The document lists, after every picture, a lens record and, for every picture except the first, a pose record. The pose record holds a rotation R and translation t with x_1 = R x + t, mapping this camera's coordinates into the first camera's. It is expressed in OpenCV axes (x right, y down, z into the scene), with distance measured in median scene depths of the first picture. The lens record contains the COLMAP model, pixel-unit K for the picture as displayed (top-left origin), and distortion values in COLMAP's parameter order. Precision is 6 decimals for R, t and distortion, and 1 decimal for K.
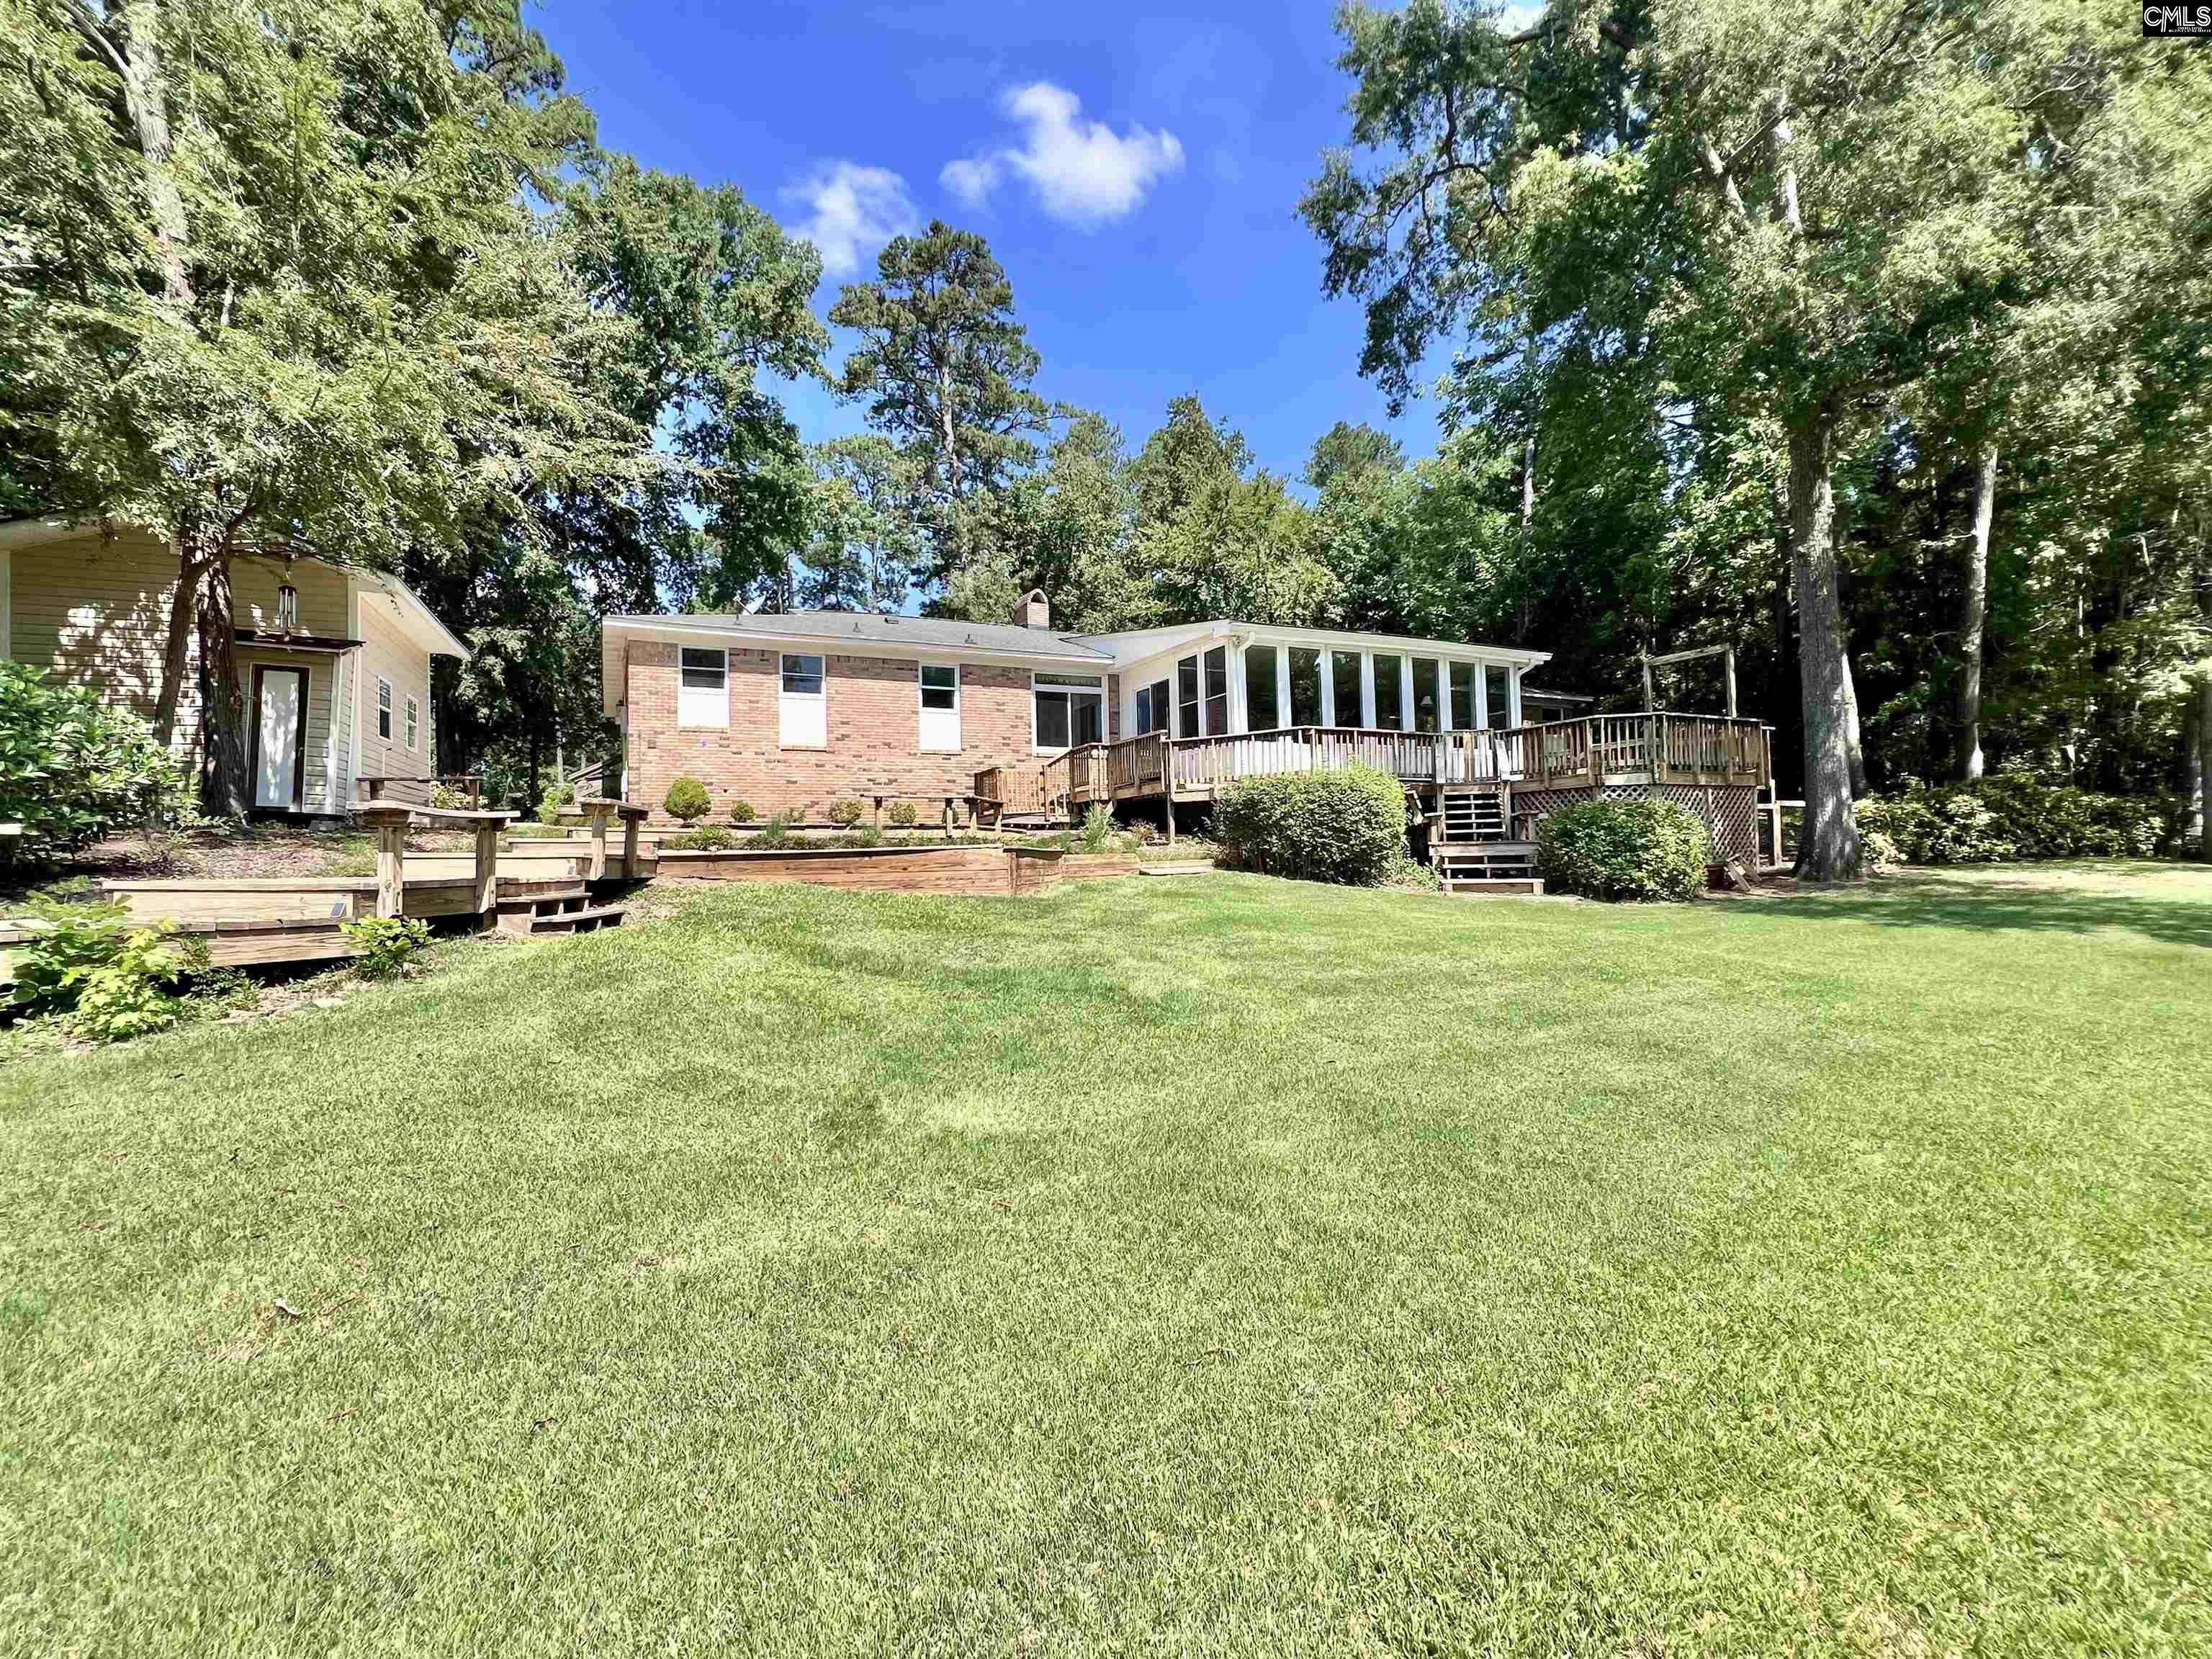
lens RADIAL K [[969.7, 0, 1105.4], [0, 969.7, 829.7], [0, 0, 1]] dist [0.002424, 0.000275]
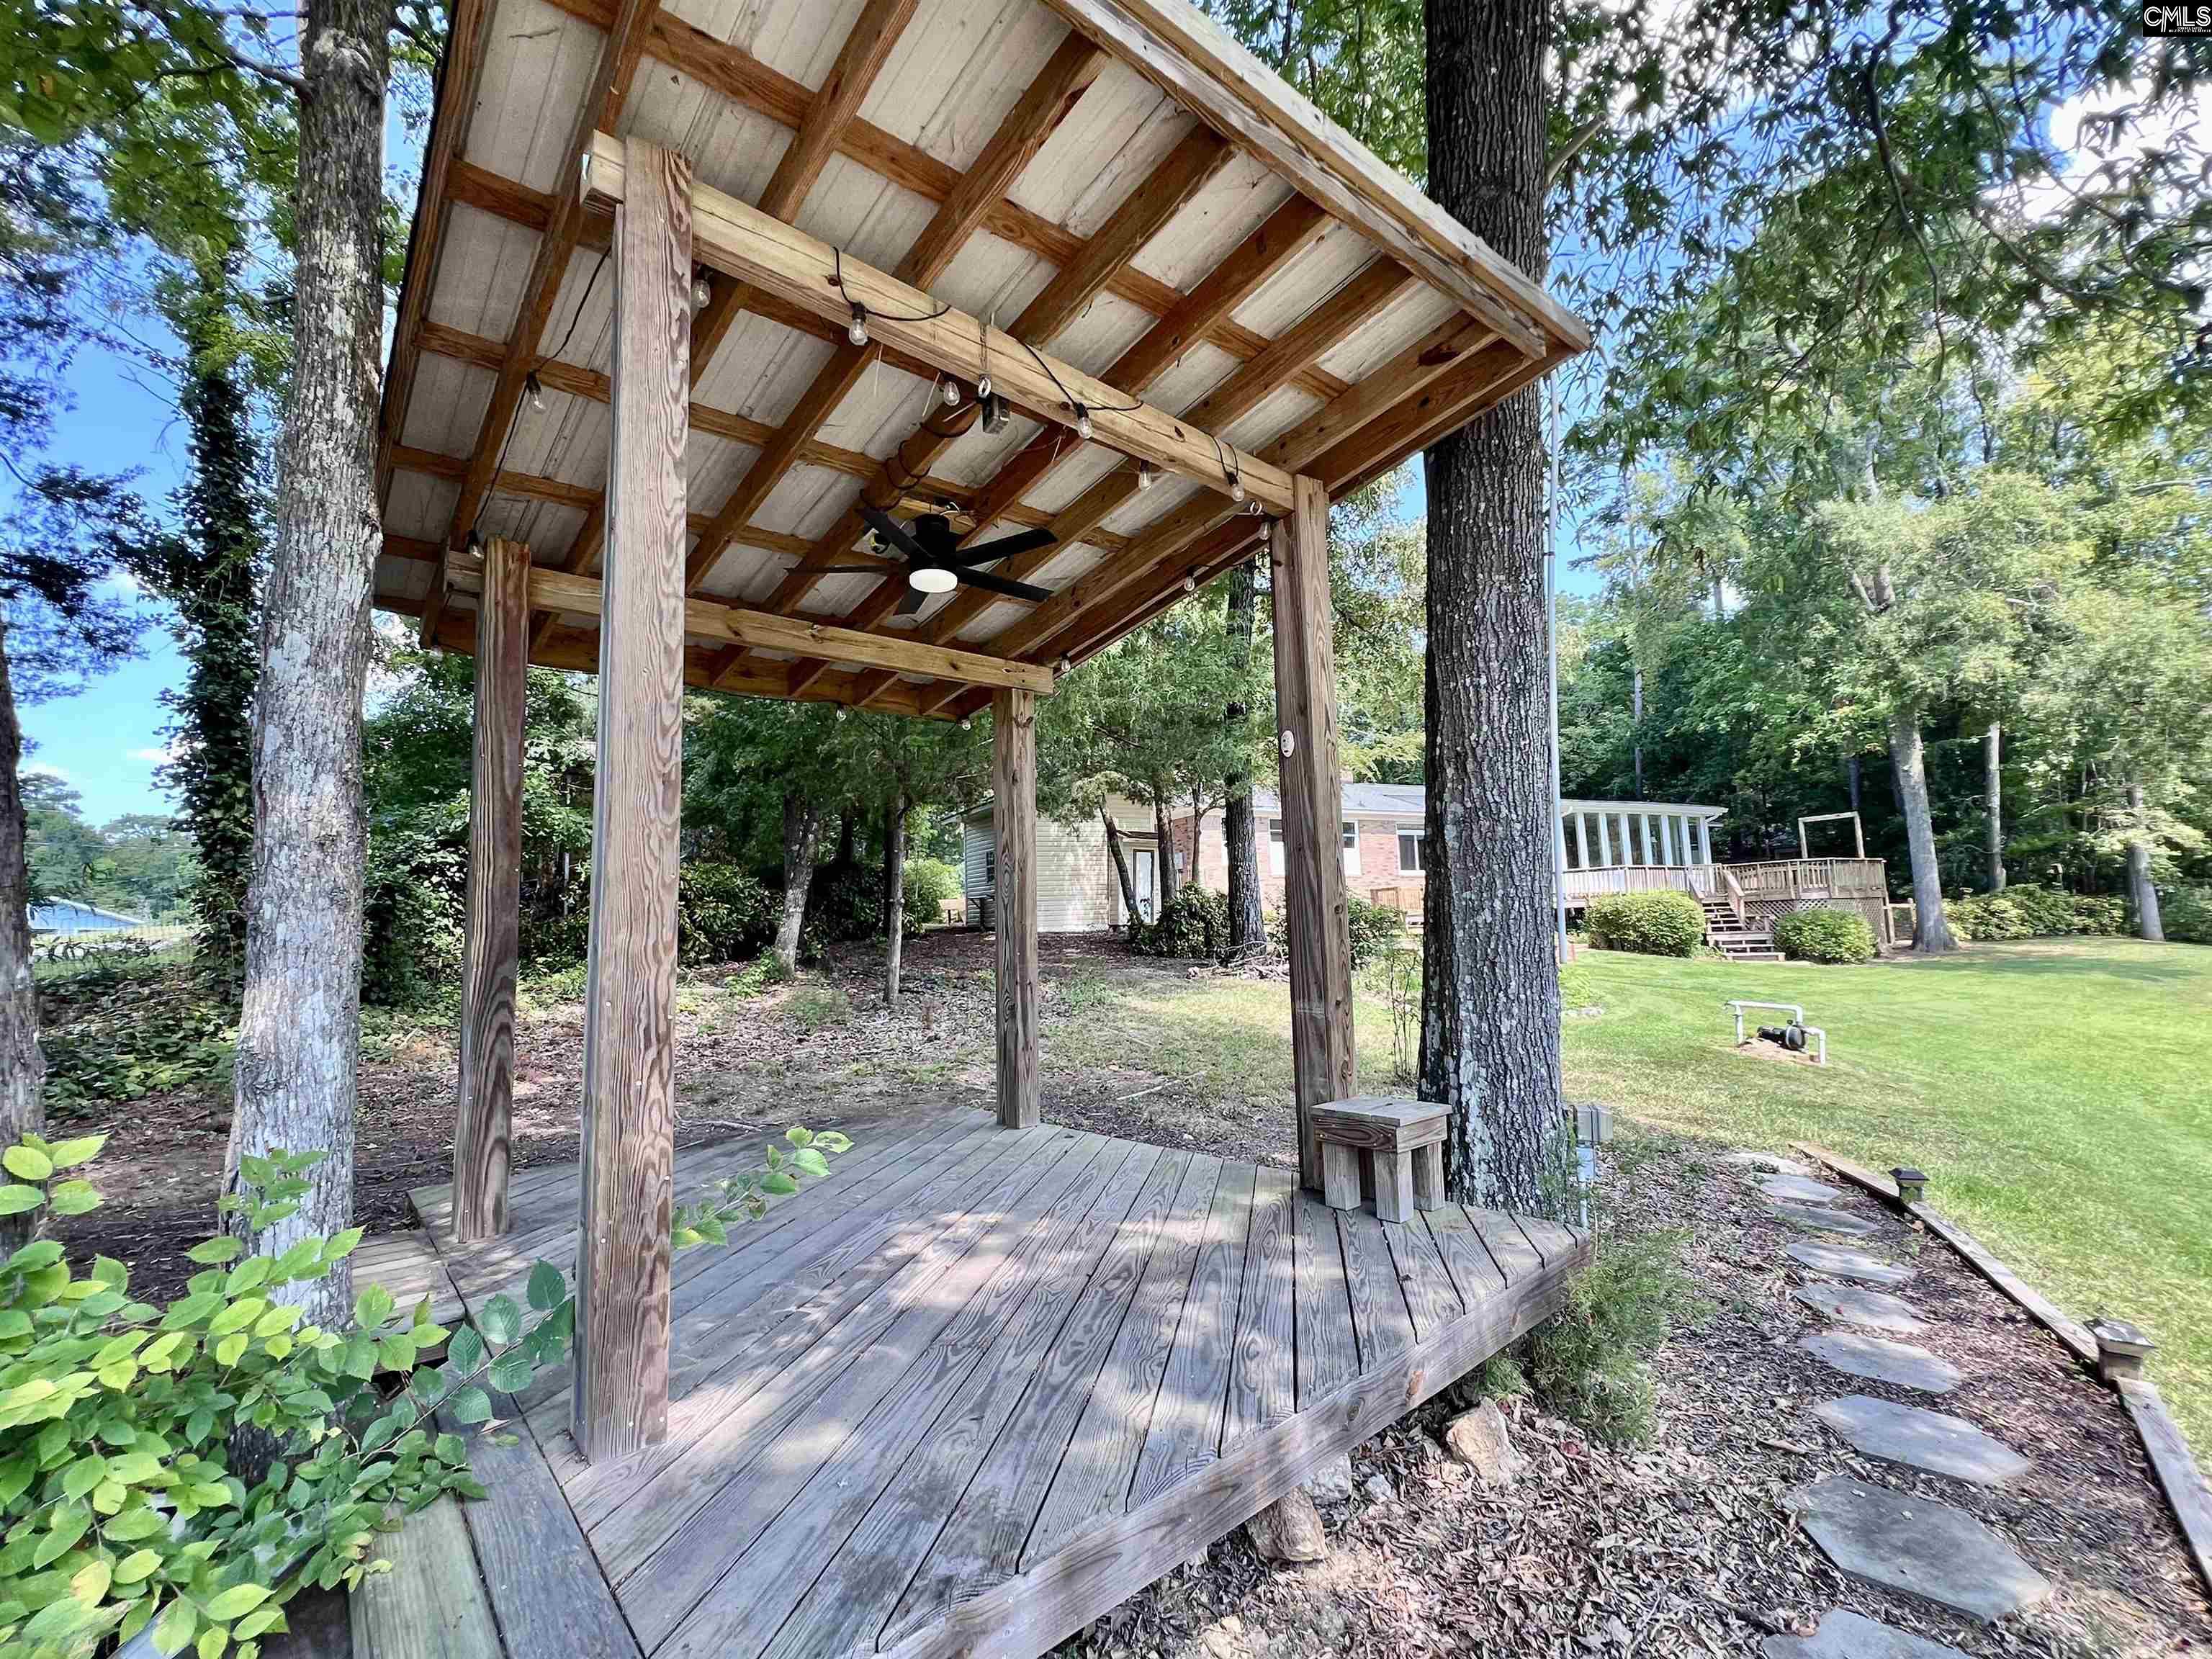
lens RADIAL K [[969.7, 0, 1106.2], [0, 969.7, 831.9], [0, 0, 1]] dist [0.002424, 0.000275]
pose [[0.999863, -0.010468, 0.012820, -0.754417], [0.011438, 0.996879, -0.078106, -0.042477], [-0.011963, 0.078242, 0.996863, -0.736070]]
